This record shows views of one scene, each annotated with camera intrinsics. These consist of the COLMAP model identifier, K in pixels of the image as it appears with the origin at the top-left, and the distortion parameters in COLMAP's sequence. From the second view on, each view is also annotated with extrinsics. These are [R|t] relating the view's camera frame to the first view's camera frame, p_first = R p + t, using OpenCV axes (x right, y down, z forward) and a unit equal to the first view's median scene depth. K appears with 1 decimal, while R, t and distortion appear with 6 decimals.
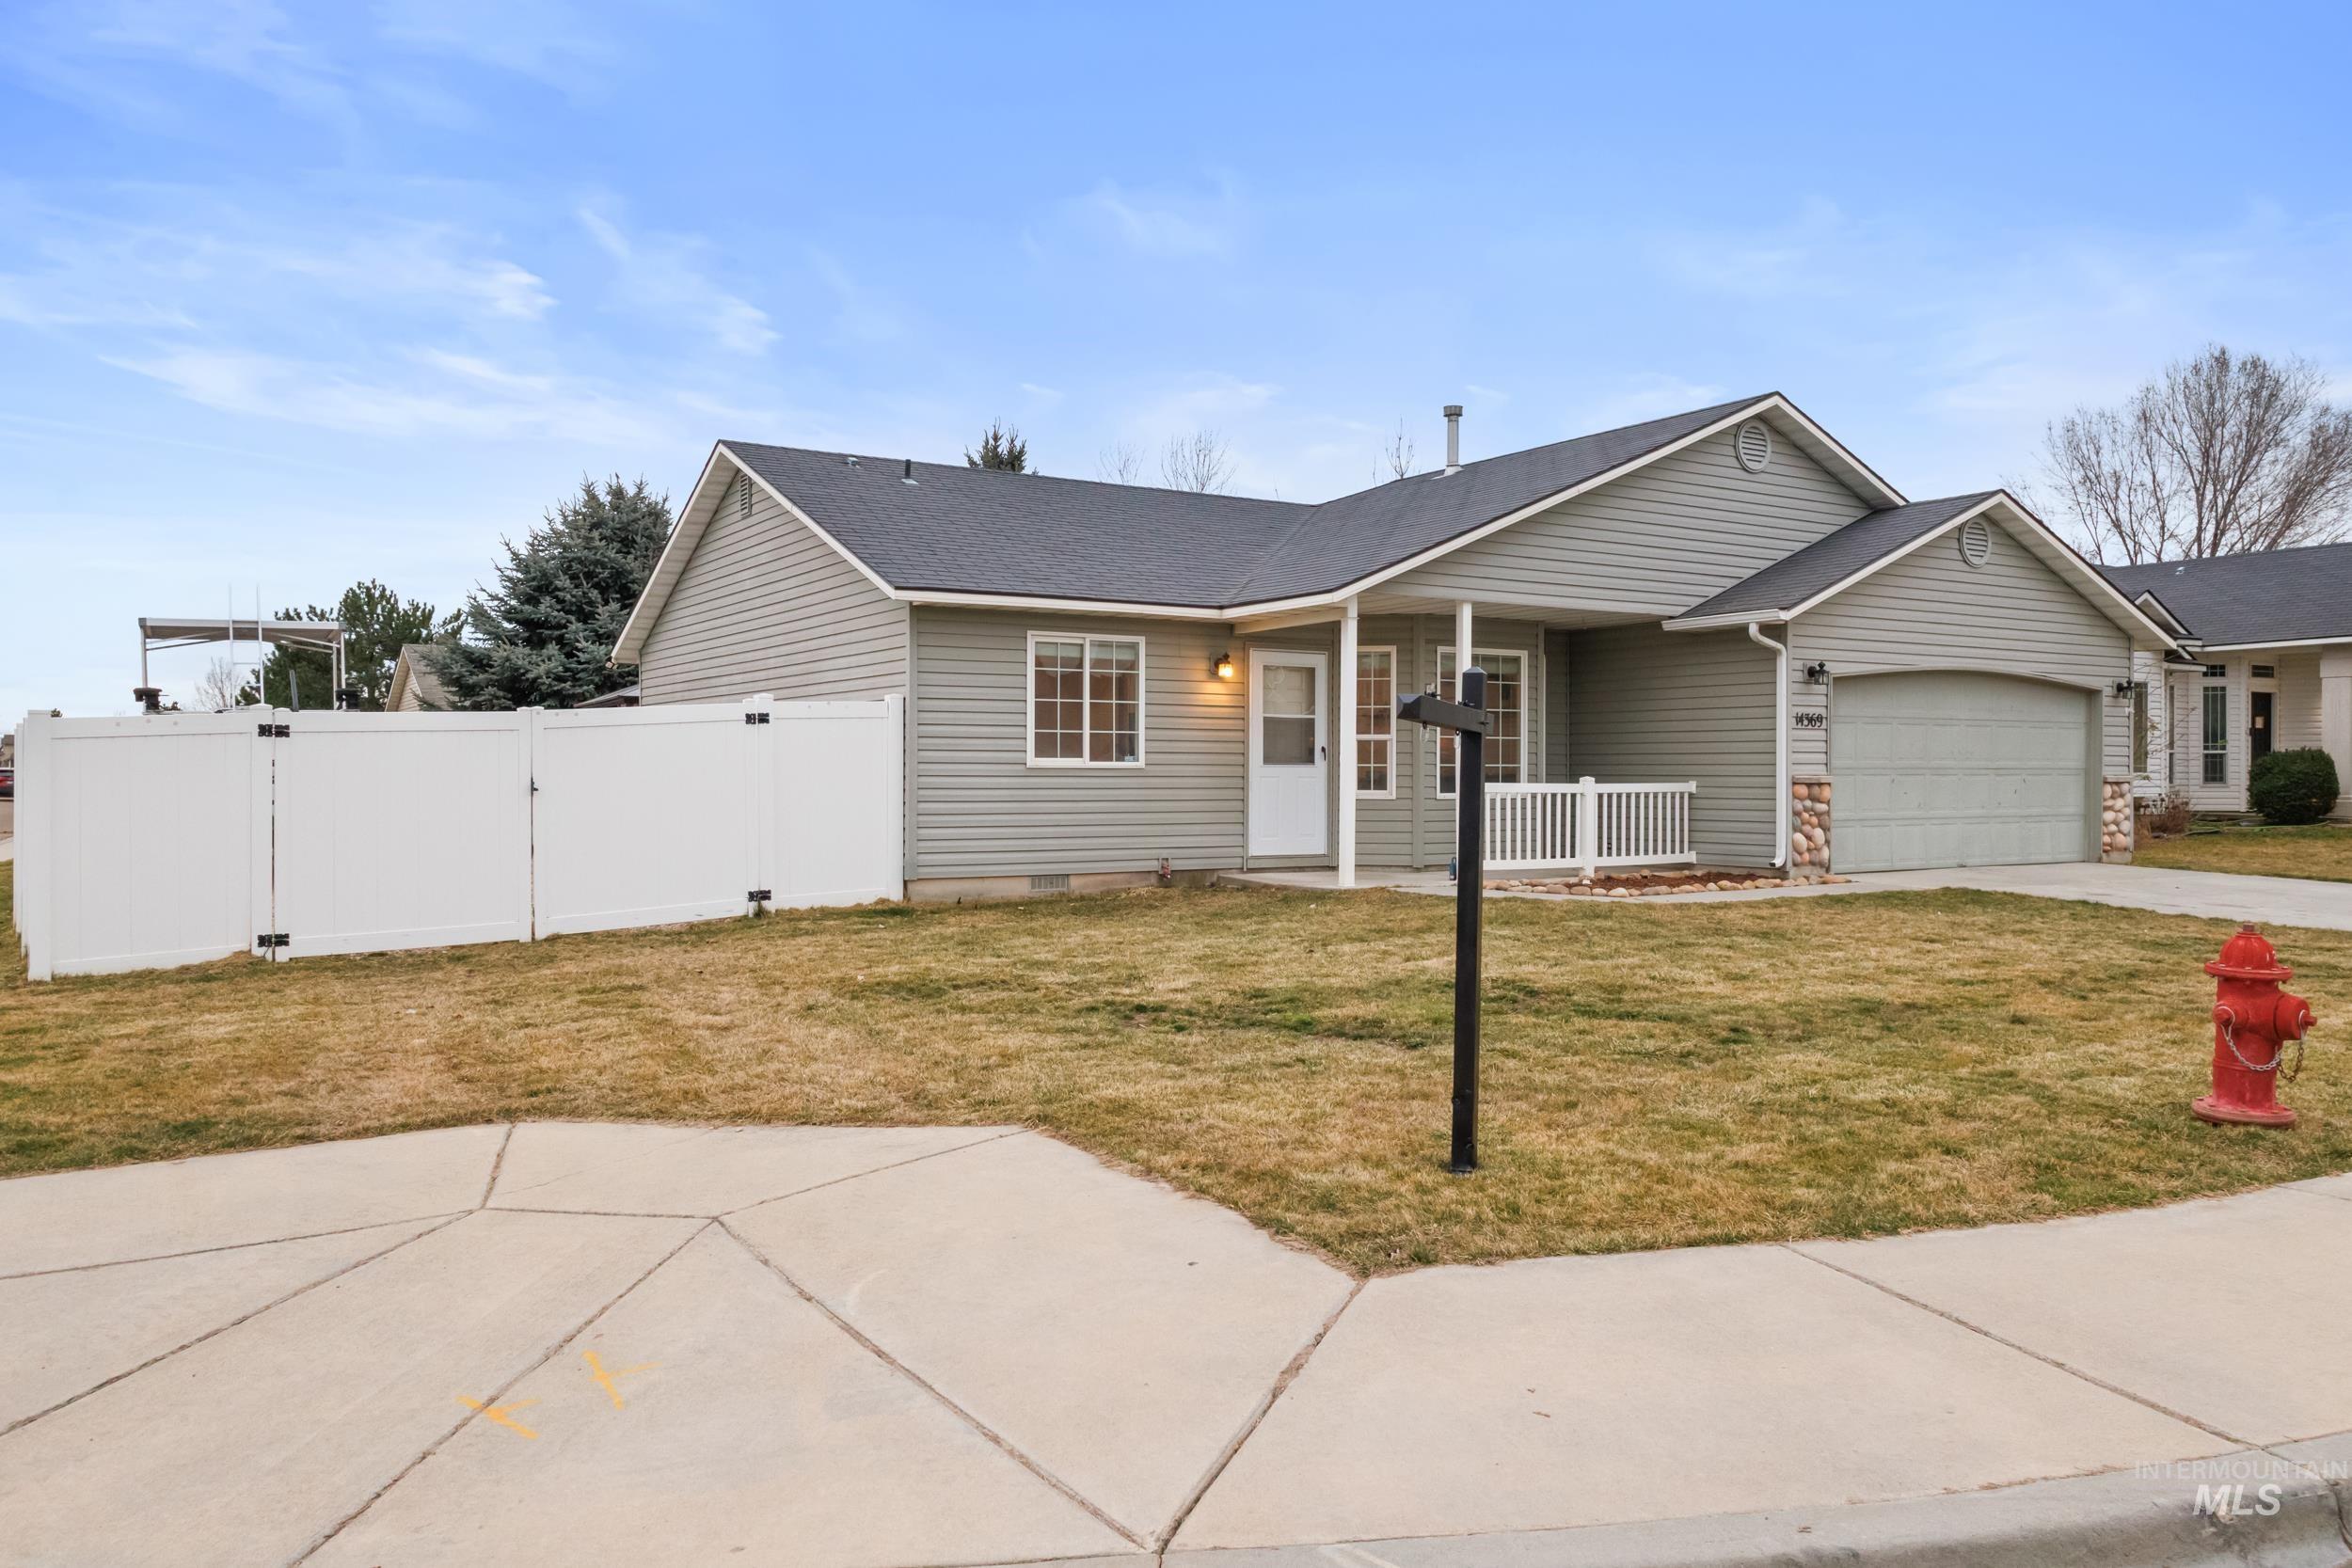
lens RADIAL K [[1691.4, 0, 1176.0], [0, 1691.4, 784.0], [0, 0, 1]] dist [-0.001537, -0.001511]
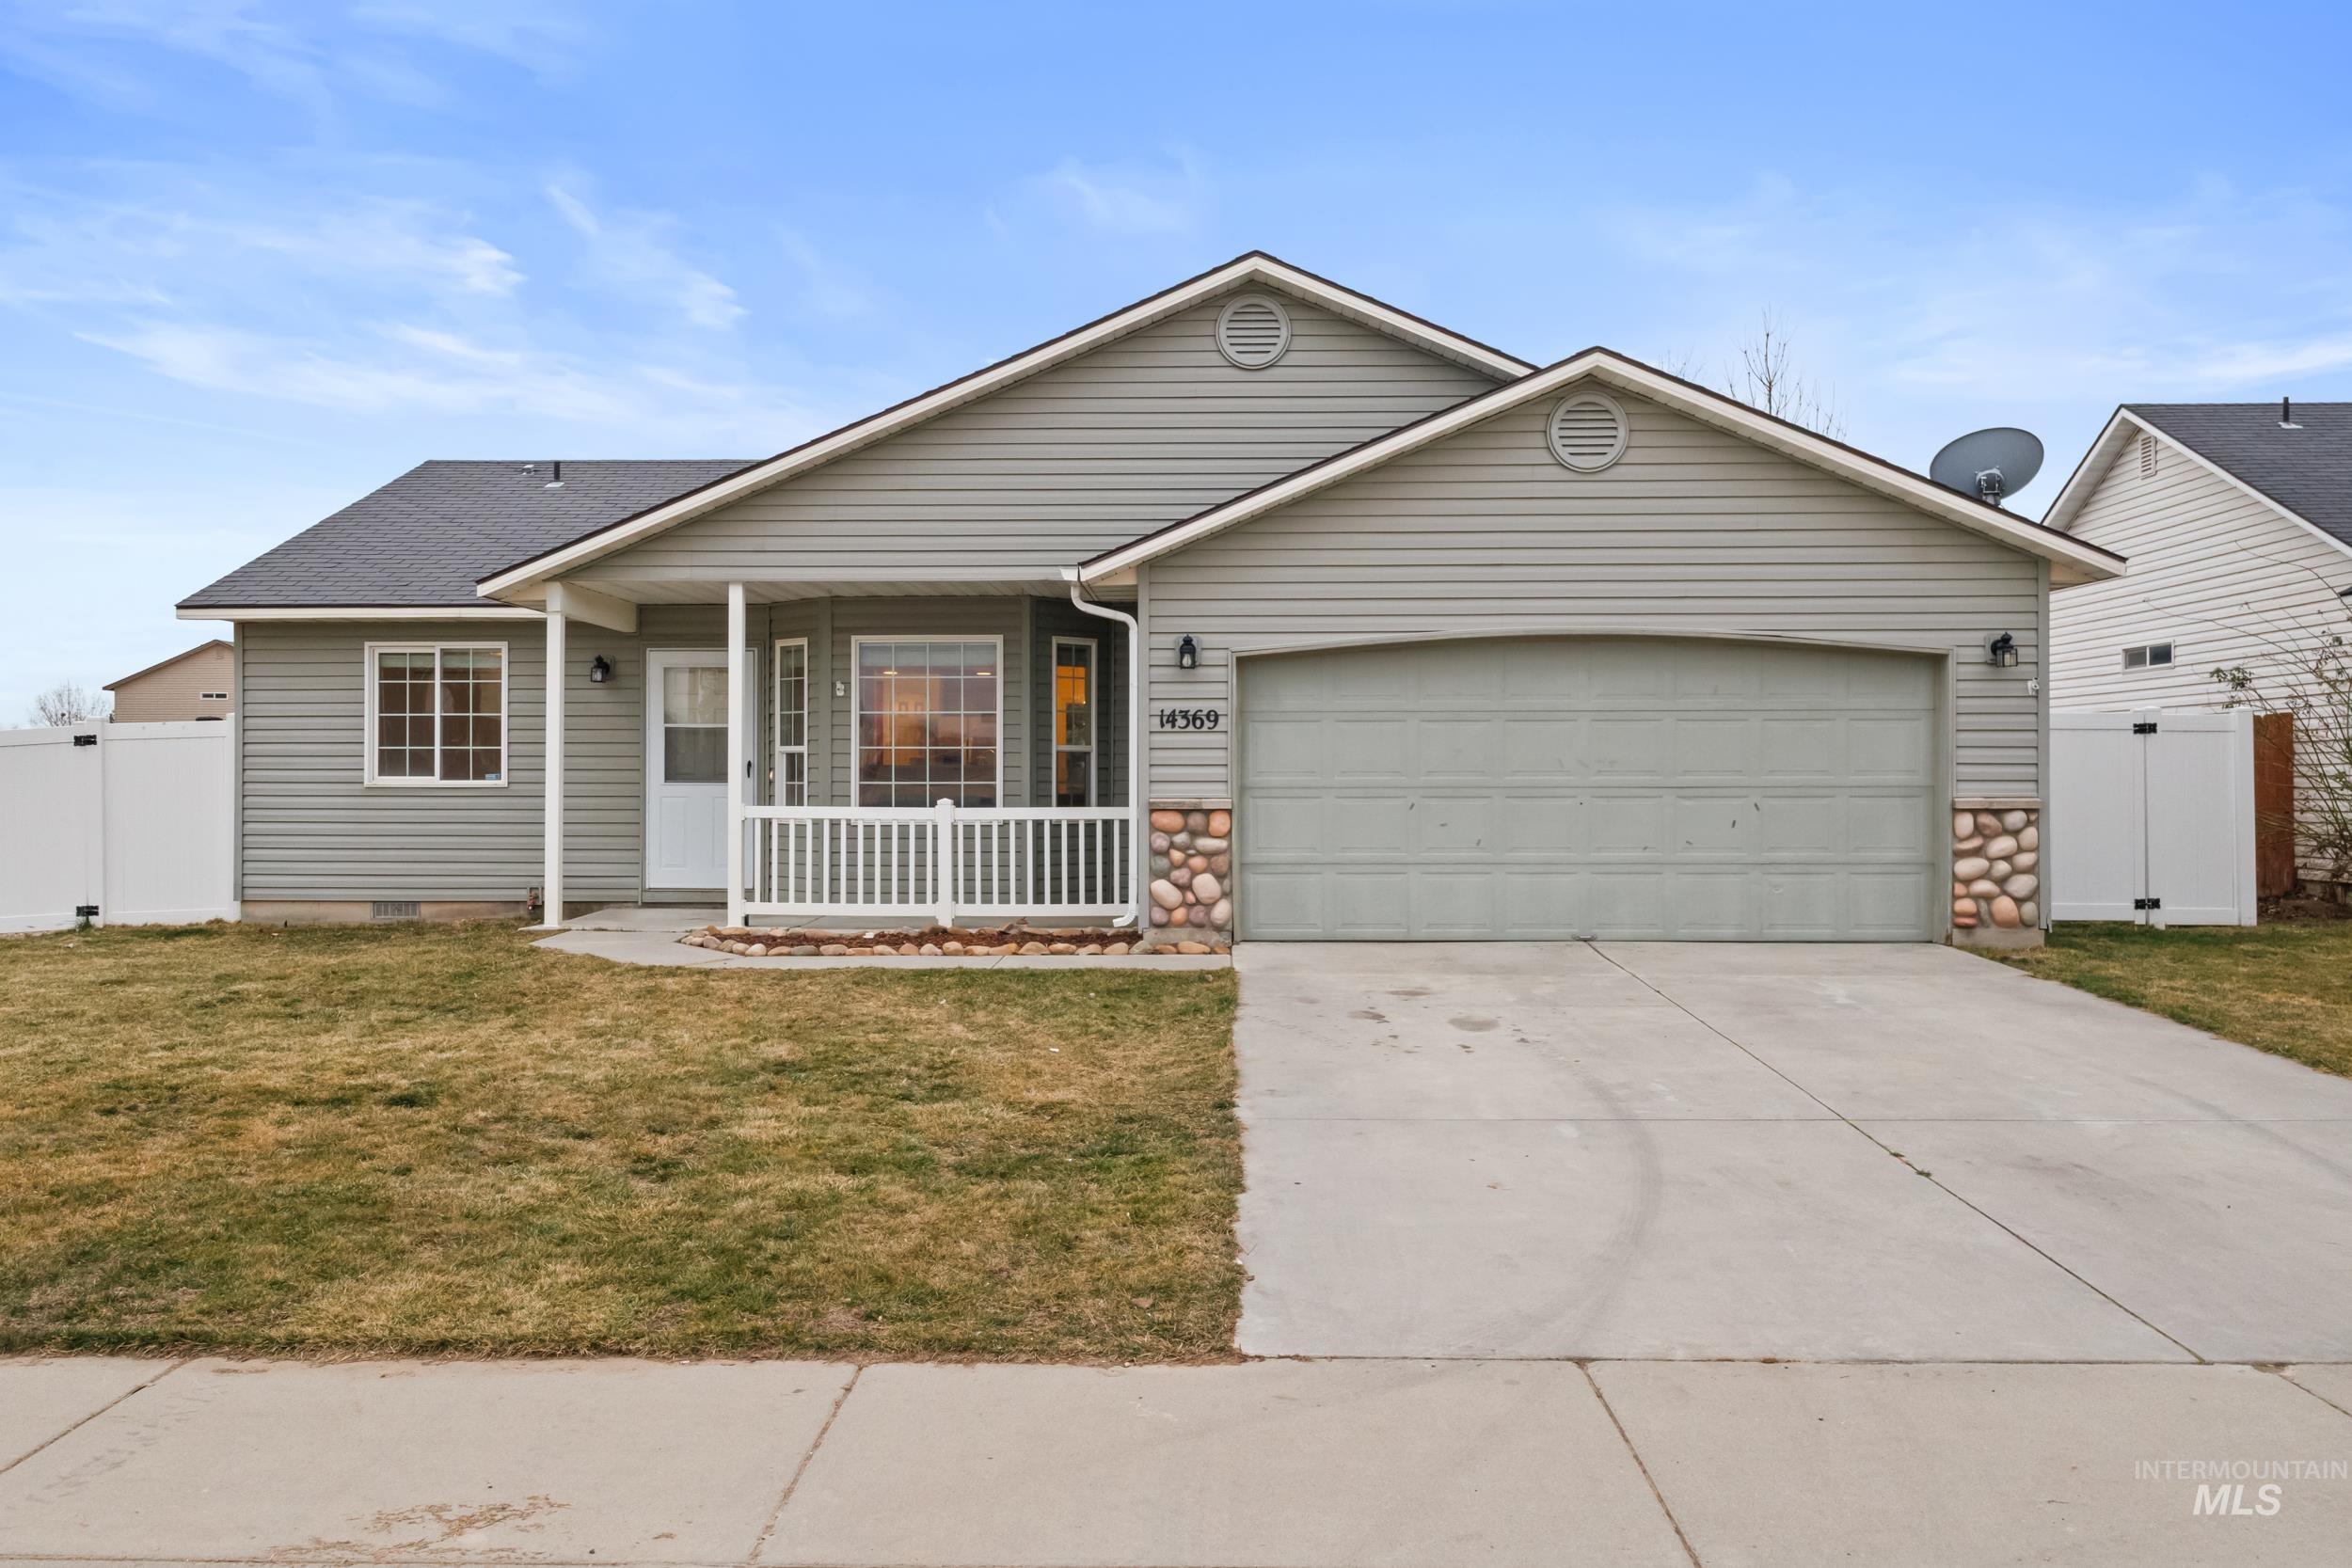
lens RADIAL K [[1841.7, 0, 1169.9], [0, 1841.7, 780.5], [0, 0, 1]] dist [0.003038, -0.002467]
pose [[0.830698, 0.000028, -0.556724, 0.835634], [-0.001957, 0.999994, -0.002870, -0.010850], [0.556720, 0.003474, 0.830693, 0.383488]]
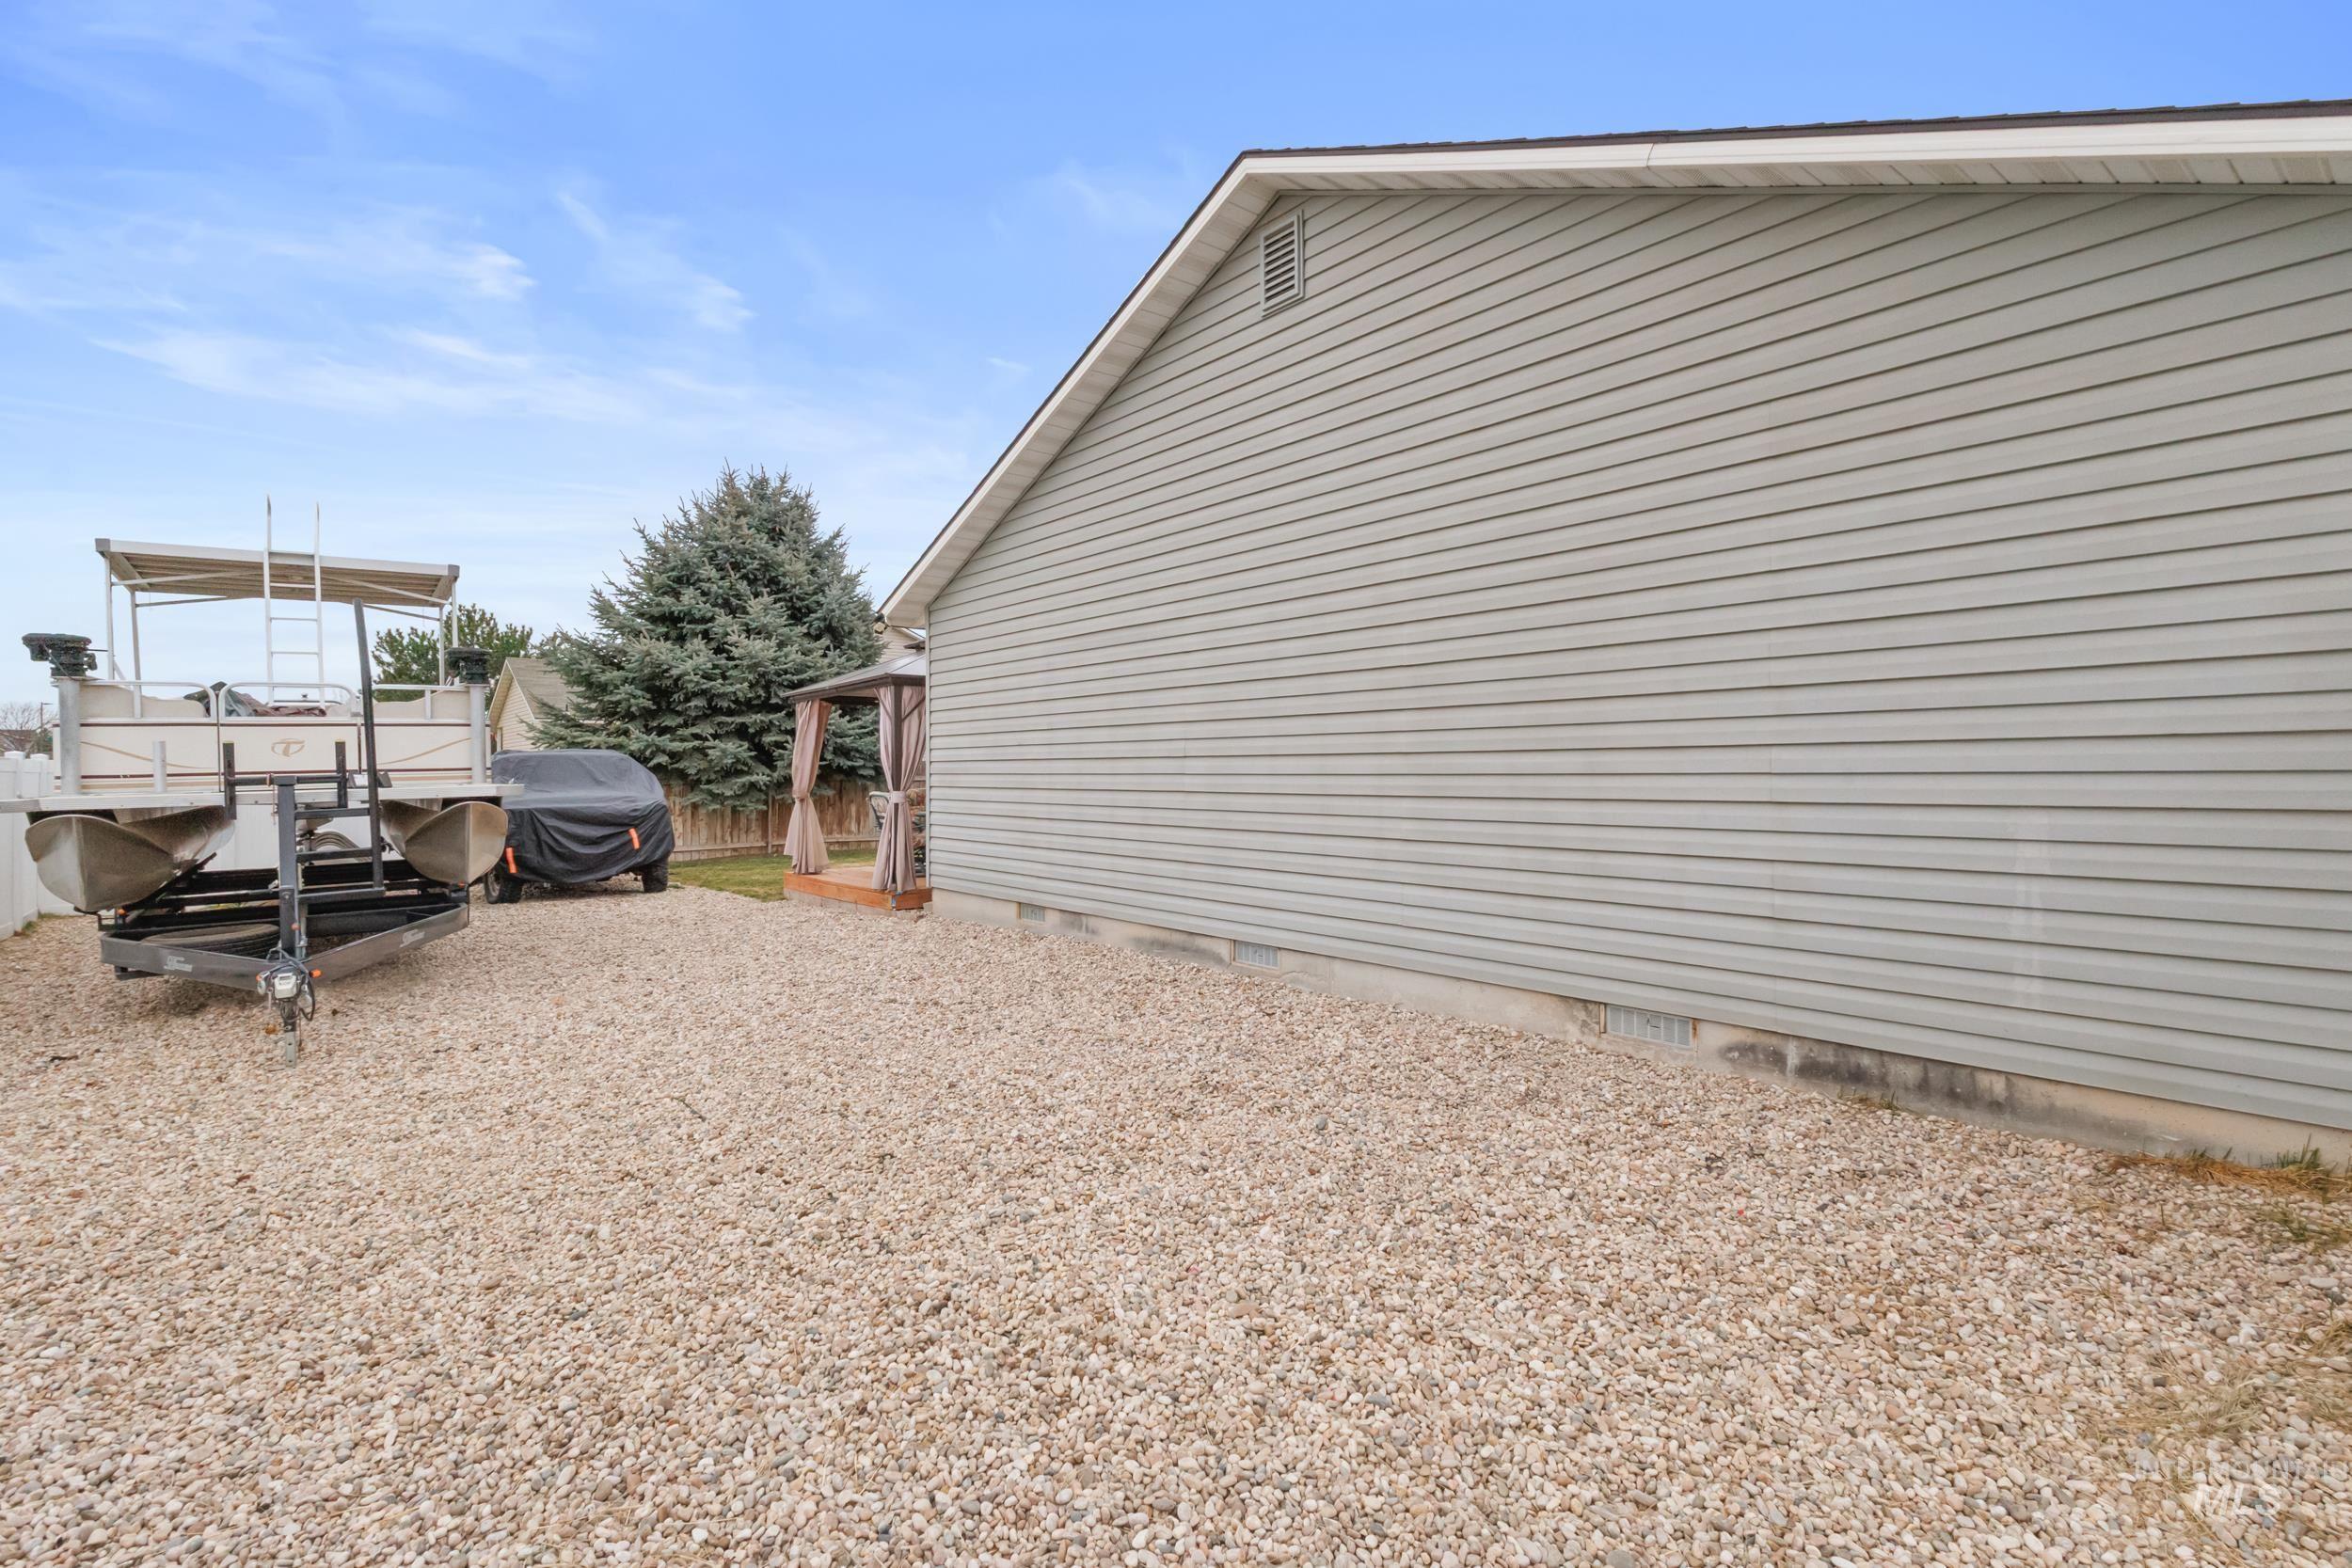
lens RADIAL K [[1093.6, 0, 1173.2], [0, 1093.6, 769.3], [0, 0, 1]] dist [0.001511, 0.000084]
pose [[0.991287, -0.004931, 0.131624, -0.395785], [0.006066, 0.999948, -0.008226, -0.013044], [-0.131577, 0.008953, 0.991266, 0.788794]]
